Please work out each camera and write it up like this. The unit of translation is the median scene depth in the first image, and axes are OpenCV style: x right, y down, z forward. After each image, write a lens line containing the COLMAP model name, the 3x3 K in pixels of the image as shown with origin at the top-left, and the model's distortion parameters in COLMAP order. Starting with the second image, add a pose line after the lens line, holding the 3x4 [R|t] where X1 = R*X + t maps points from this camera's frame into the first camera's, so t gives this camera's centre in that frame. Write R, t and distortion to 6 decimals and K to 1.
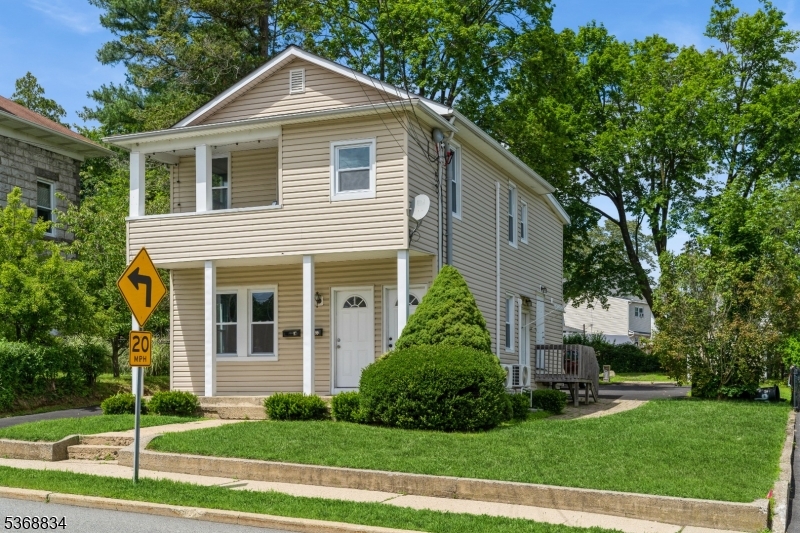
lens RADIAL K [[927.8, 0, 400.0], [0, 927.8, 266.5], [0, 0, 1]] dist [0.005052, 0.022389]
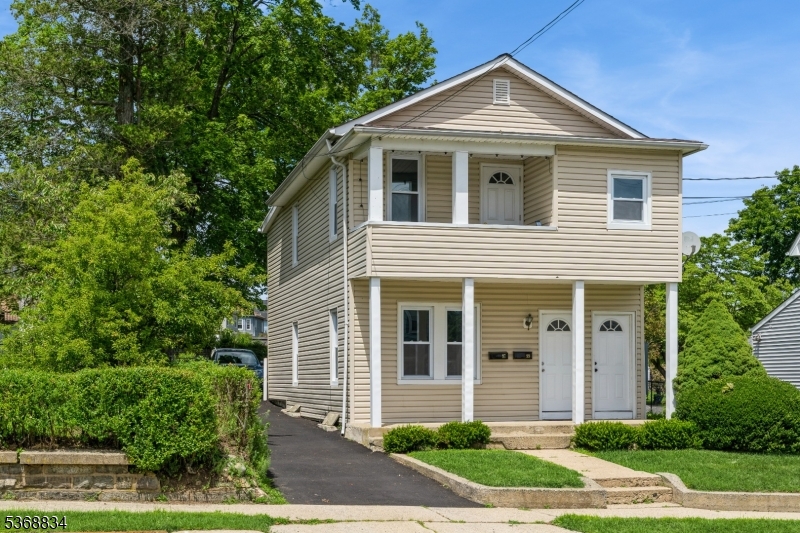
lens RADIAL K [[982.4, 0, 400.0], [0, 982.4, 266.5], [0, 0, 1]] dist [0.026739, -0.006627]
pose [[0.828789, 0.060091, 0.556325, -0.818743], [-0.069131, 0.997596, -0.004766, -0.008635], [-0.555274, -0.034509, 0.830951, 0.228247]]
